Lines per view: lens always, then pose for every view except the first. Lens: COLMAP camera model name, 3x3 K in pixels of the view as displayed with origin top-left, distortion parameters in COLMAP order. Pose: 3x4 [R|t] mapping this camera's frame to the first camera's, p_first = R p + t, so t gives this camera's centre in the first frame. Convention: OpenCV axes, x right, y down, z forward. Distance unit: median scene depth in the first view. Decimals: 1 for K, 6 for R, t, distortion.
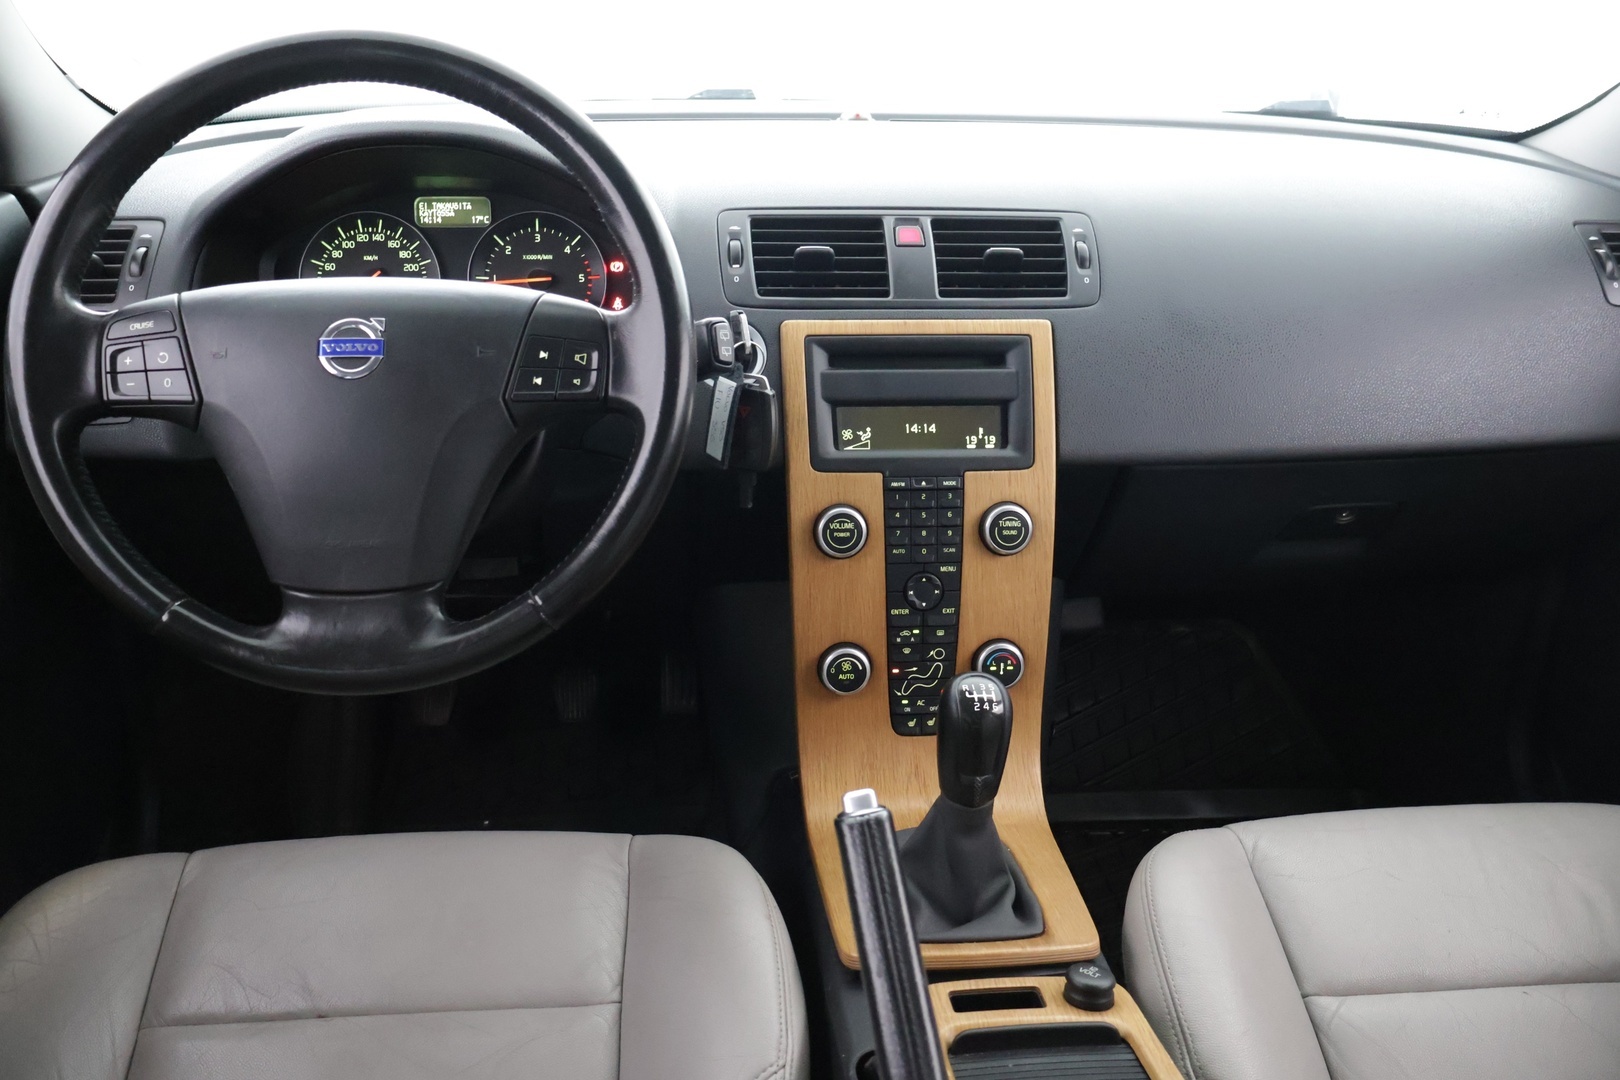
lens RADIAL K [[1369.3, 0, 810.0], [0, 1369.3, 540.0], [0, 0, 1]] dist [-0.002505, 0.005759]
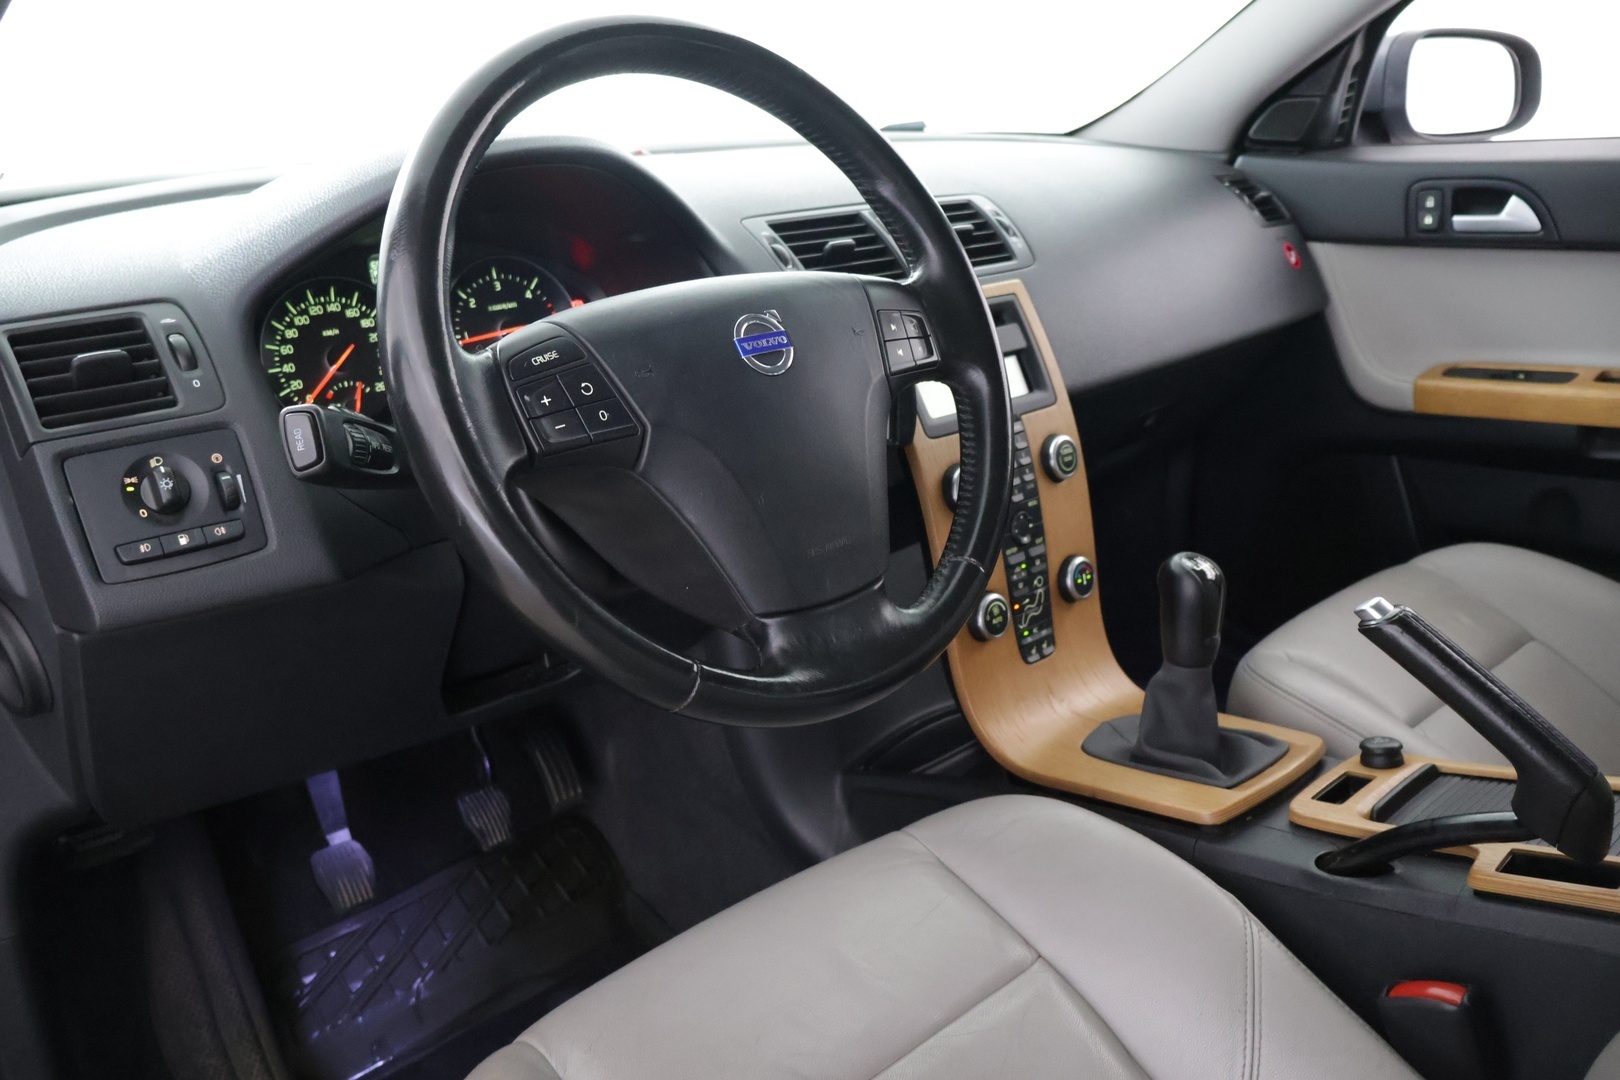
lens RADIAL K [[1369.3, 0, 810.0], [0, 1369.3, 540.0], [0, 0, 1]] dist [-0.002505, 0.005759]
pose [[0.778503, -0.234550, 0.582168, -0.610364], [0.283258, 0.959014, 0.007591, -0.008558], [-0.560087, 0.158994, 0.813033, 0.179523]]
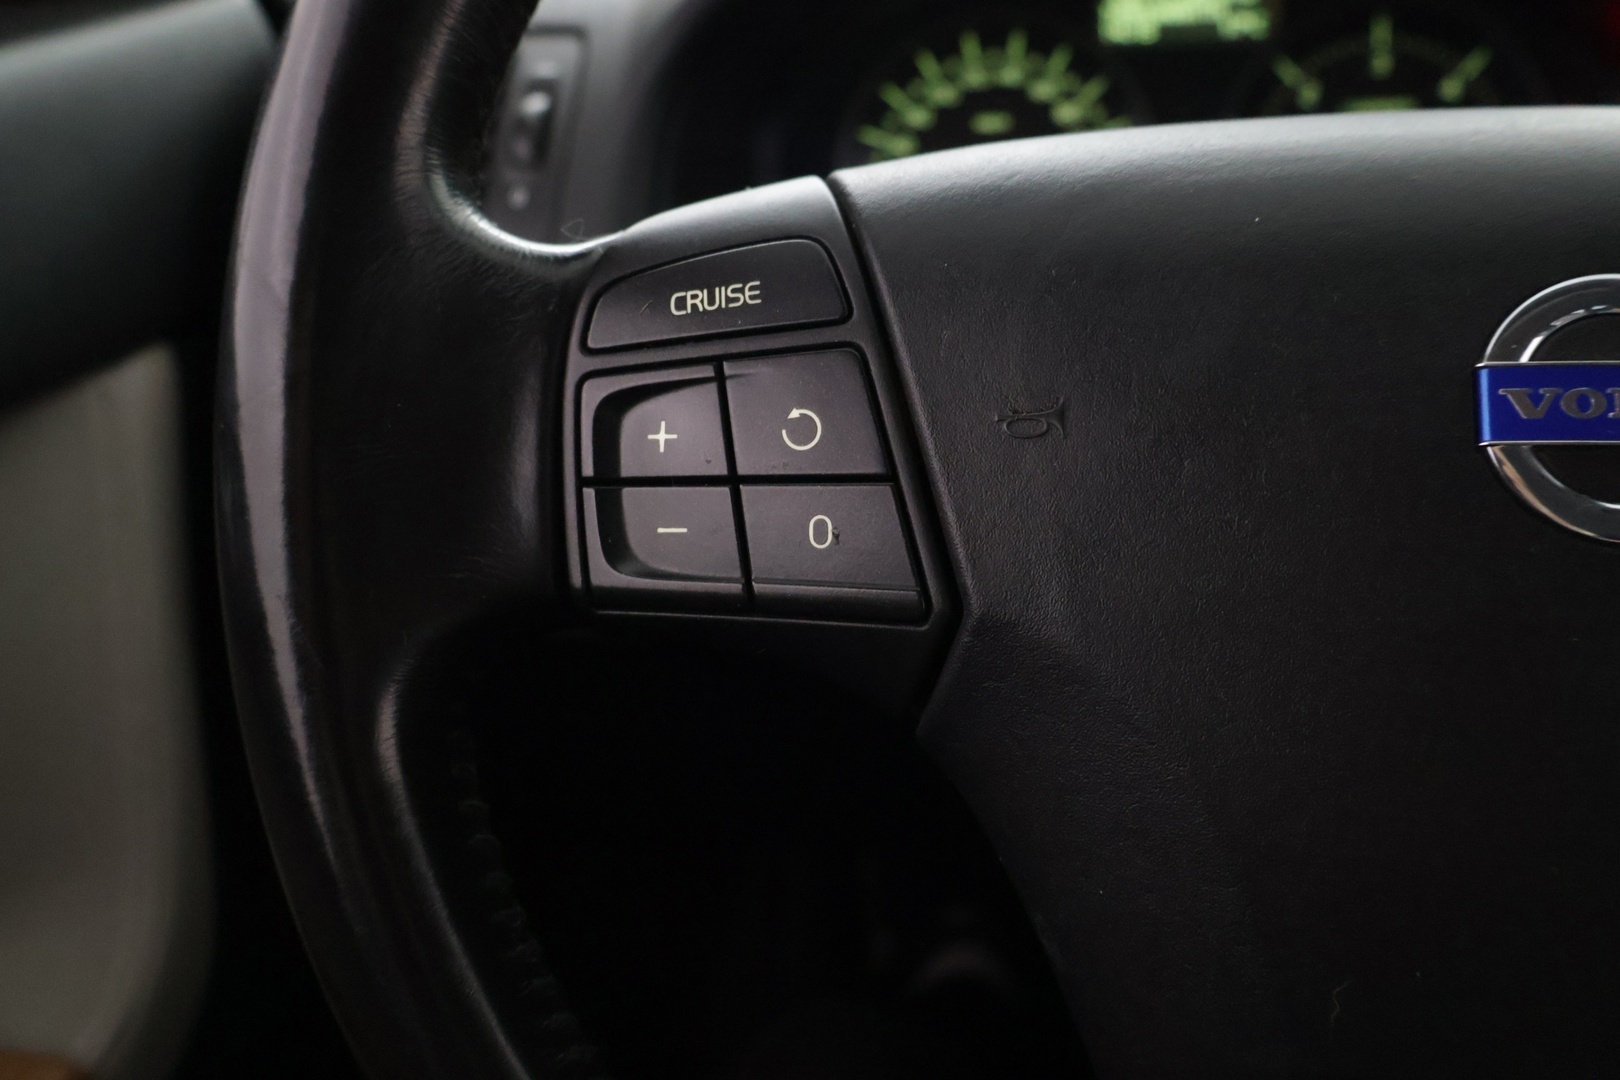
lens RADIAL K [[1431.4, 0, 810.0], [0, 1431.4, 540.0], [0, 0, 1]] dist [0.080860, 0.003314]
pose [[0.986028, 0.034911, -0.162881, -0.298092], [-0.028390, 0.998706, 0.042189, -0.086531], [0.164144, -0.036975, 0.985743, 0.516056]]
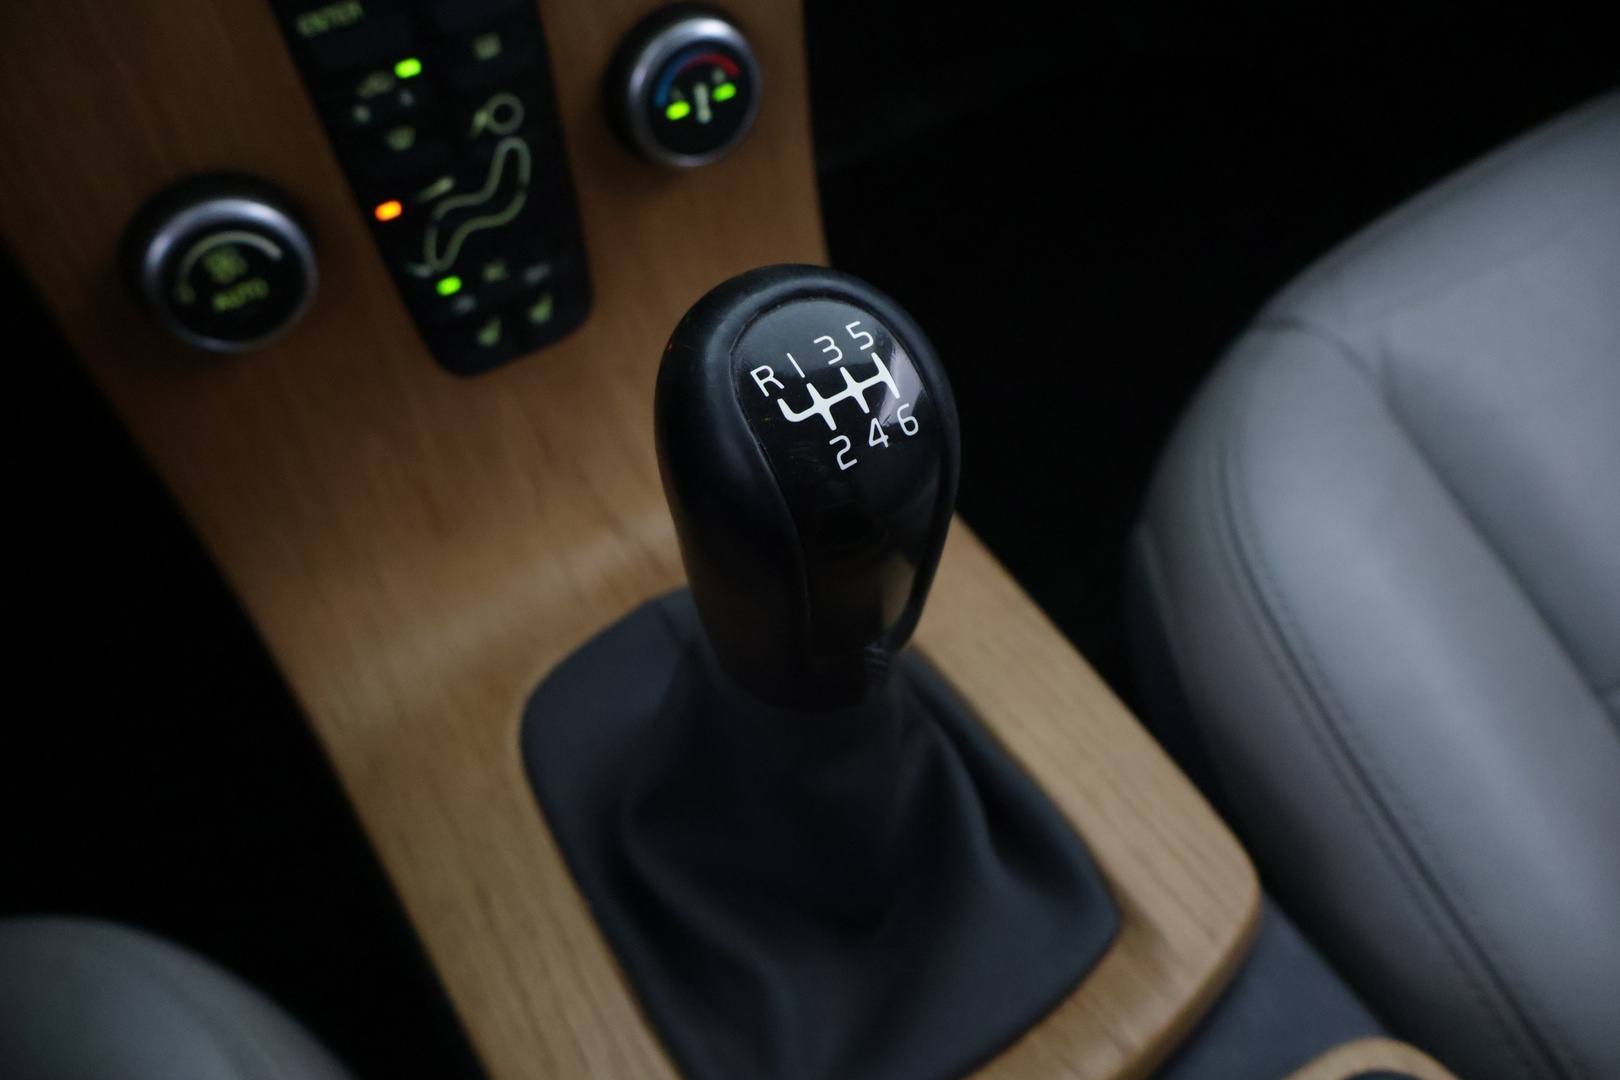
lens RADIAL K [[1369.3, 0, 810.0], [0, 1369.3, 540.0], [0, 0, 1]] dist [-0.002505, 0.005759]
pose [[0.894534, -0.379812, 0.235693, 0.041483], [0.192896, 0.803657, 0.562962, -0.000663], [-0.403236, -0.458125, 0.792163, 0.608046]]
